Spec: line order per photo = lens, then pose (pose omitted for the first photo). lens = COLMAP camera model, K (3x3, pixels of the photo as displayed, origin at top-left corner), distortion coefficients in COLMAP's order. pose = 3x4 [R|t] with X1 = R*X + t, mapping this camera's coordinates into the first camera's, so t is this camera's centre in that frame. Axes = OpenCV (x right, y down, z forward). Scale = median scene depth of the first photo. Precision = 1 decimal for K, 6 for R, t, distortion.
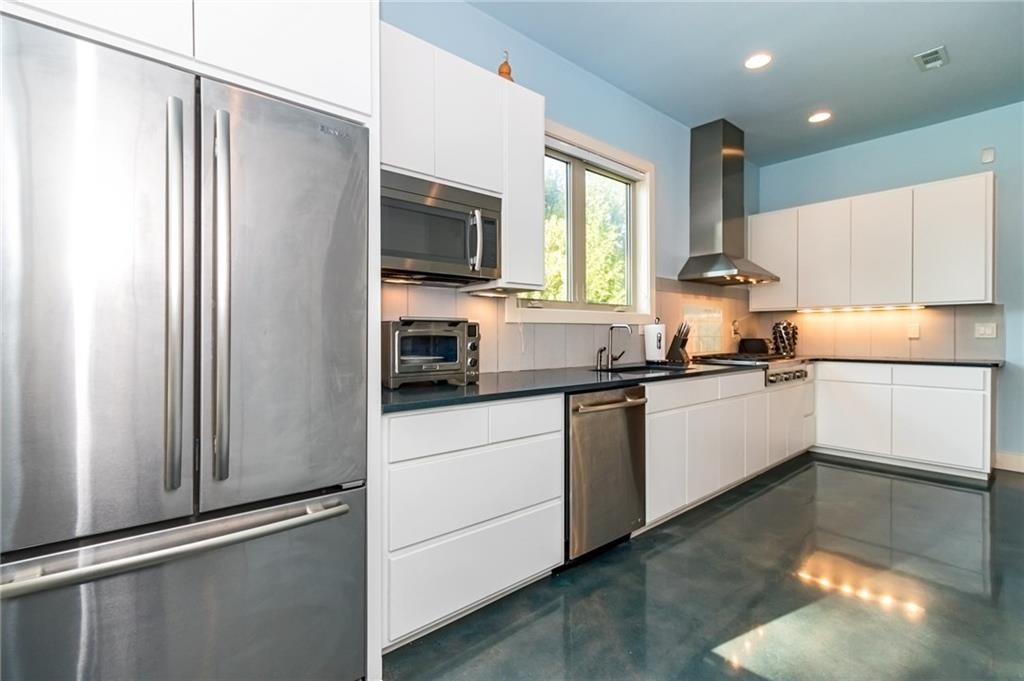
lens RADIAL K [[476.3, 0, 509.8], [0, 476.3, 338.0], [0, 0, 1]] dist [-0.000997, -0.000003]
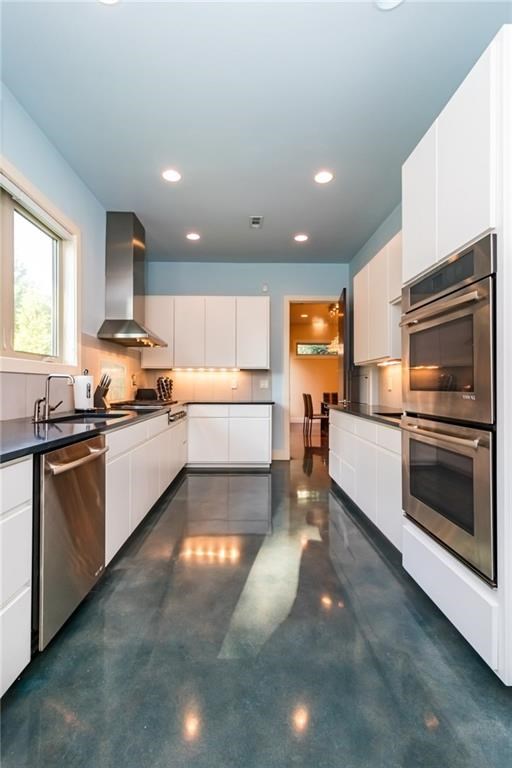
lens RADIAL K [[357.2, 0, 256.9], [0, 357.2, 384.7], [0, 0, 1]] dist [-0.000997, -0.000003]
pose [[0.642208, 0.008179, 0.766487, -0.058690], [0.000536, 0.999938, -0.011120, 0.001136], [-0.766530, 0.007553, 0.642164, 0.155800]]
